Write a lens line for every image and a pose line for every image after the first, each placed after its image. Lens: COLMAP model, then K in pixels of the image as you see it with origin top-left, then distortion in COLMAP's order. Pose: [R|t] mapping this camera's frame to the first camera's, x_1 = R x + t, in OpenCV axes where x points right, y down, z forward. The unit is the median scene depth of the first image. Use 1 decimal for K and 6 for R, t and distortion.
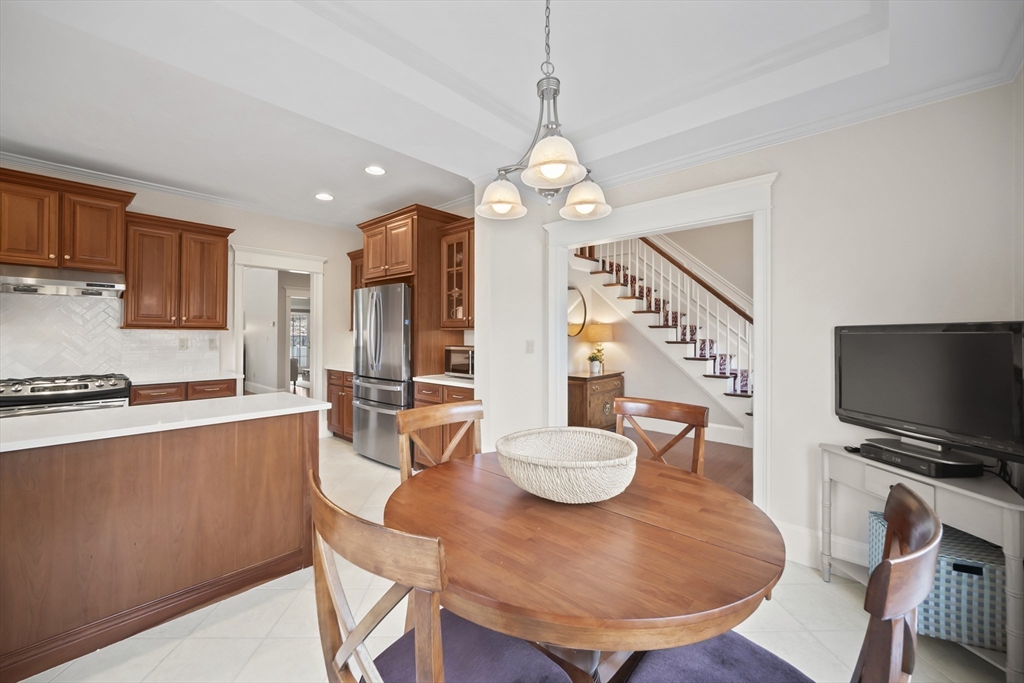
lens RADIAL K [[414.4, 0, 509.7], [0, 414.4, 335.7], [0, 0, 1]] dist [-0.001558, 0.000893]
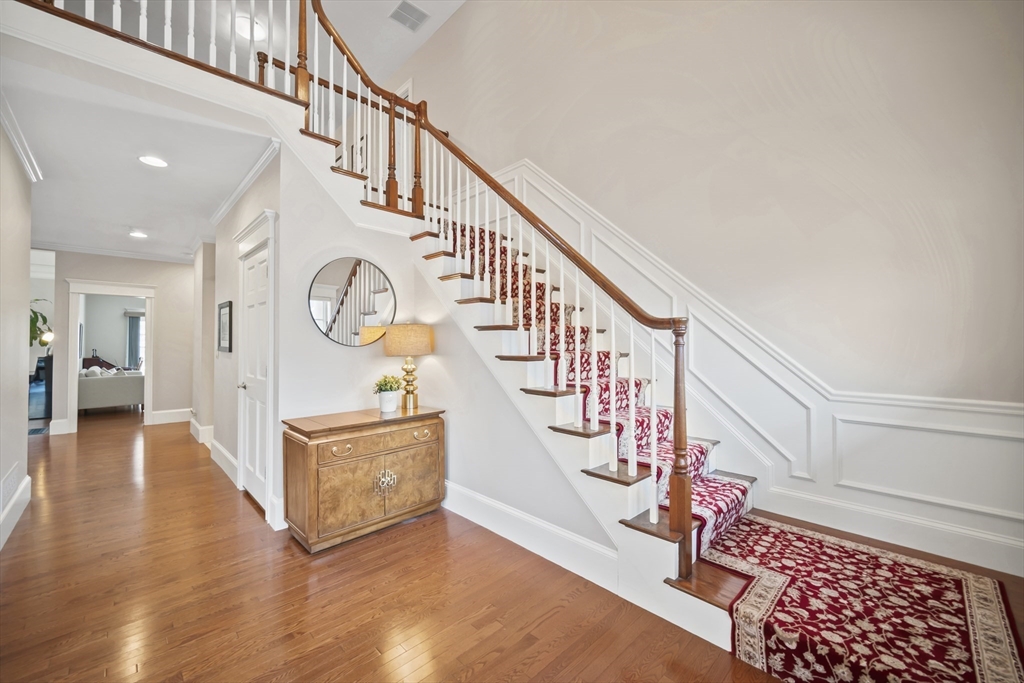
lens RADIAL K [[414.4, 0, 503.8], [0, 414.4, 338.2], [0, 0, 1]] dist [-0.001558, 0.000893]
pose [[0.997484, -0.003722, -0.070791, 0.389681], [0.002235, 0.999775, -0.021081, 0.003100], [0.070853, 0.020869, 0.997268, 0.451750]]
